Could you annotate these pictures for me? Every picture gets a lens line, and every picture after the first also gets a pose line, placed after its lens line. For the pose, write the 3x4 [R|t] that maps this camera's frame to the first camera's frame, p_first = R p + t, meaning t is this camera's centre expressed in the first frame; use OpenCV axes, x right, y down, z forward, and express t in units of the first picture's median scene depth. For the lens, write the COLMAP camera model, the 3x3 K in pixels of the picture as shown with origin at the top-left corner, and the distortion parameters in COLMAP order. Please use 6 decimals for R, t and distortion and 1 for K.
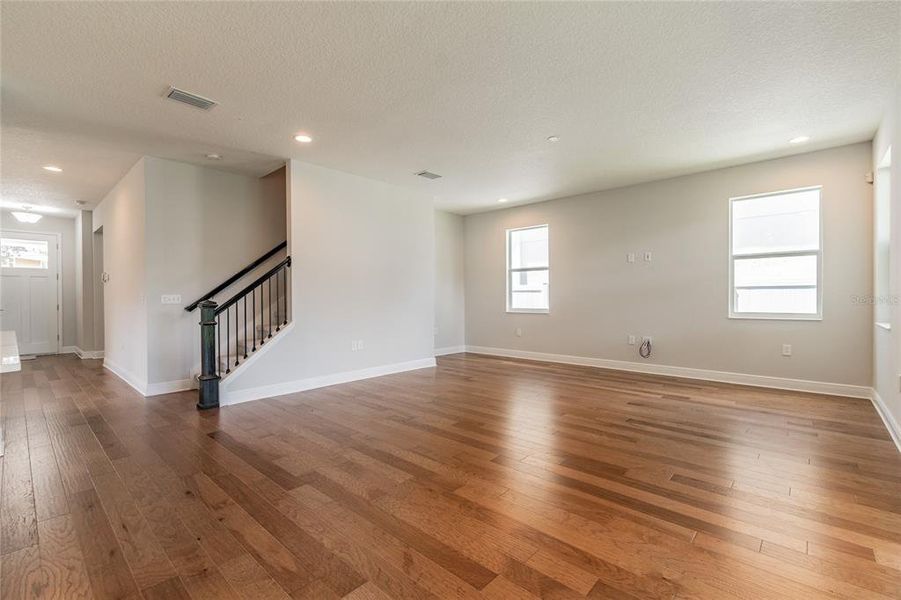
lens RADIAL K [[398.8, 0, 452.2], [0, 398.8, 301.8], [0, 0, 1]] dist [0.003799, -0.000727]
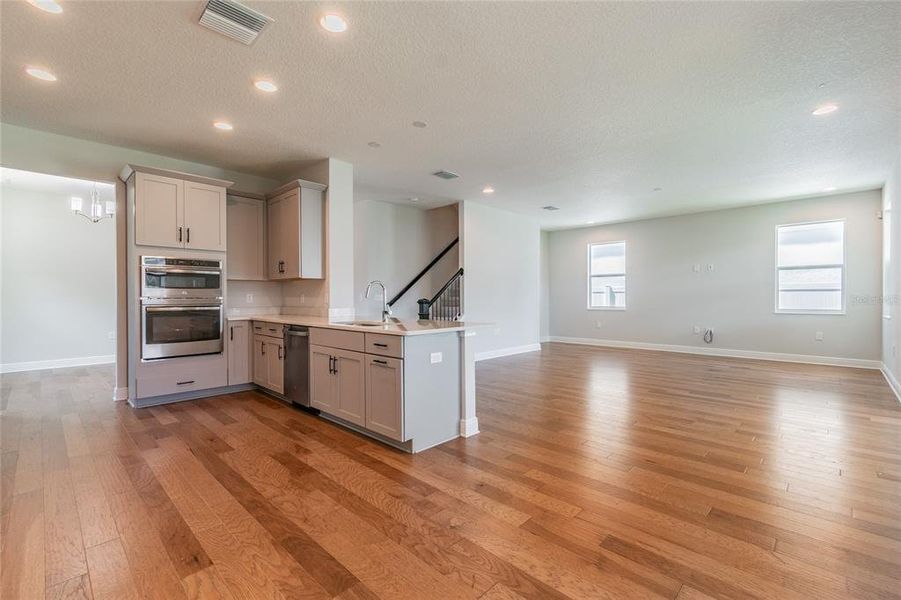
lens RADIAL K [[398.8, 0, 450.8], [0, 398.8, 300.9], [0, 0, 1]] dist [0.003799, -0.000727]
pose [[0.999510, 0.004560, -0.030972, -0.375774], [-0.004682, 0.999982, -0.003868, 0.008828], [0.030954, 0.004011, 0.999513, -0.403063]]
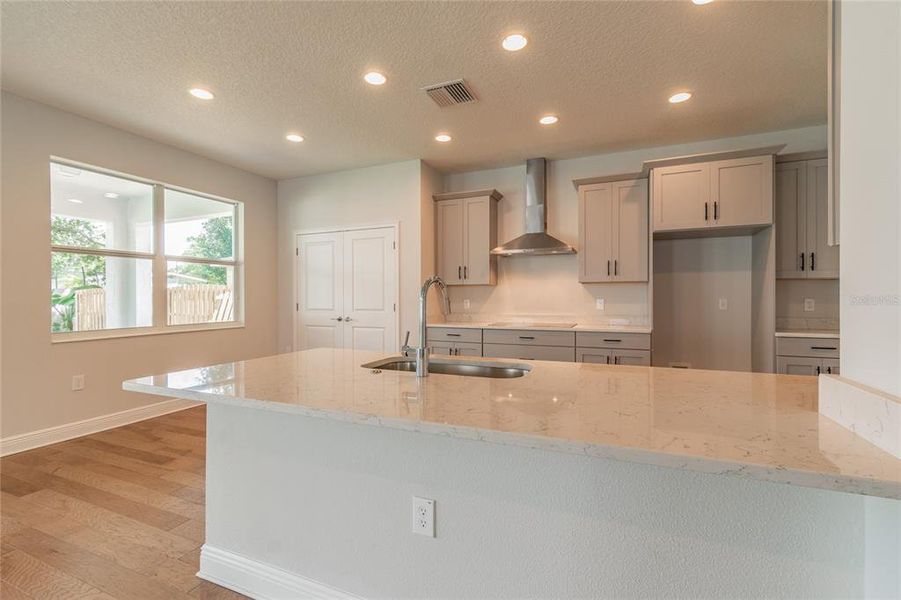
lens RADIAL K [[398.8, 0, 454.4], [0, 398.8, 298.4], [0, 0, 1]] dist [0.003799, -0.000727]
pose [[-0.943766, 0.011402, -0.330418, -0.446854], [0.005307, 0.999799, 0.019343, -0.019186], [0.330572, 0.016502, -0.943636, 0.658047]]
